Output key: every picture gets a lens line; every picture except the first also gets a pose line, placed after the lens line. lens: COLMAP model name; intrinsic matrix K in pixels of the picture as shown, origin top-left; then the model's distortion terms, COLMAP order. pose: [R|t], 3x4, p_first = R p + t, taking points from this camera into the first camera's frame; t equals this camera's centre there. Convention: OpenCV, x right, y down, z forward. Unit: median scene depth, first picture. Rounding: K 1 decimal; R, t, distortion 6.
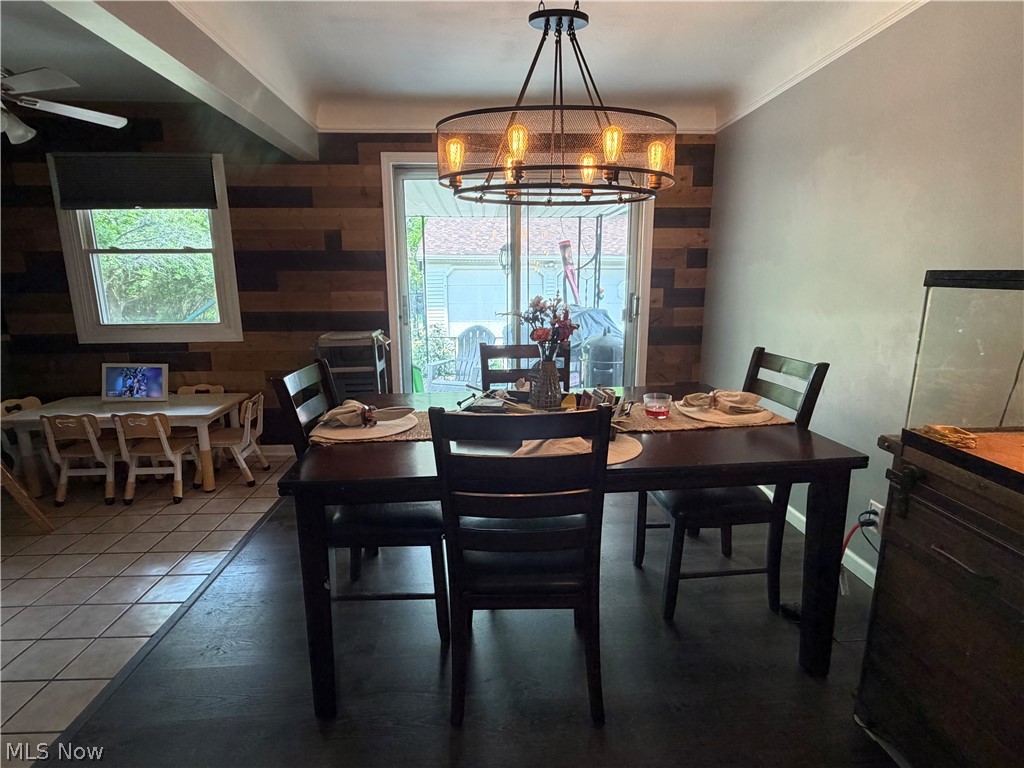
lens RADIAL K [[522.3, 0, 513.0], [0, 522.3, 385.4], [0, 0, 1]] dist [0.002290, 0.001153]
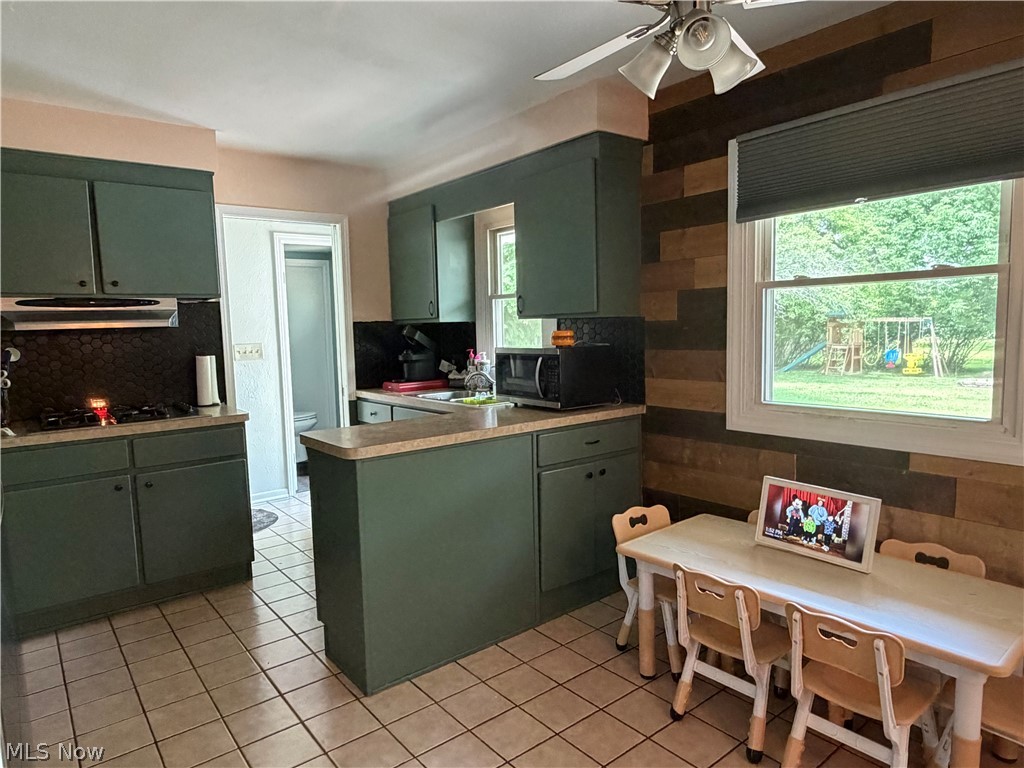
lens RADIAL K [[638.4, 0, 508.4], [0, 638.4, 383.9], [0, 0, 1]] dist [0.001322, -0.000972]
pose [[0.583679, 0.069622, -0.808994, -0.380860], [-0.145468, 0.989164, -0.019826, -0.085190], [0.798848, 0.129255, 0.587483, 0.345340]]
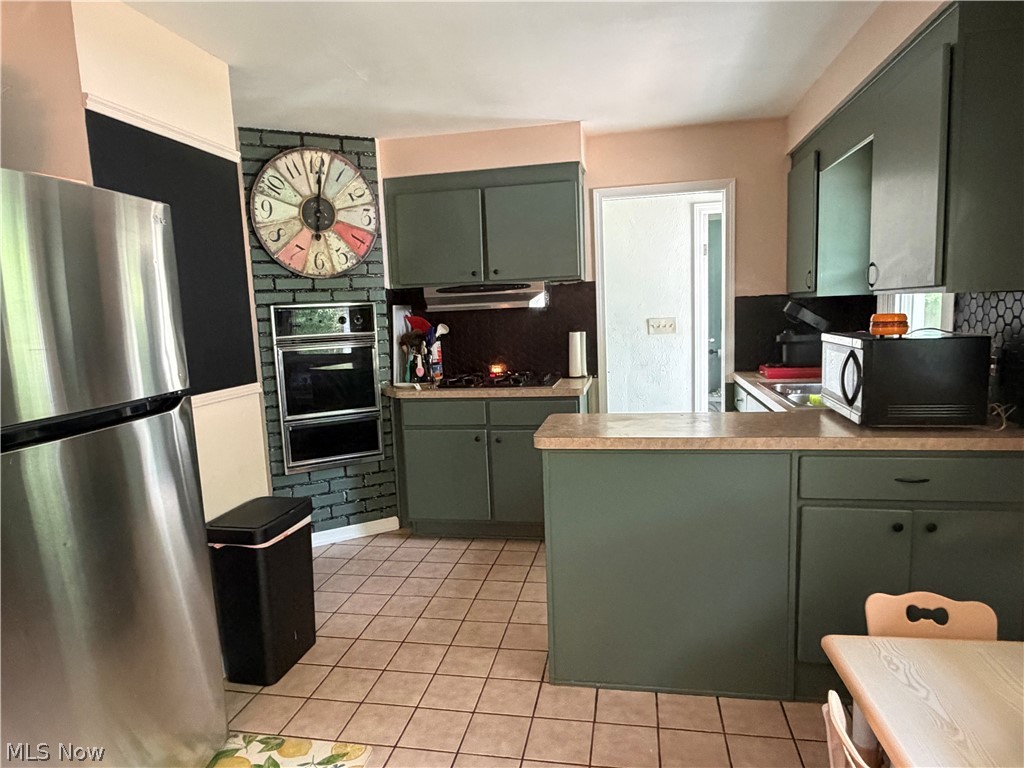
lens RADIAL K [[638.4, 0, 509.9], [0, 638.4, 385.6], [0, 0, 1]] dist [0.001322, -0.000972]
pose [[-0.234827, 0.137085, -0.962322, -0.371251], [-0.155361, 0.971985, 0.176373, -0.170161], [0.959541, 0.190925, -0.206951, 0.700949]]
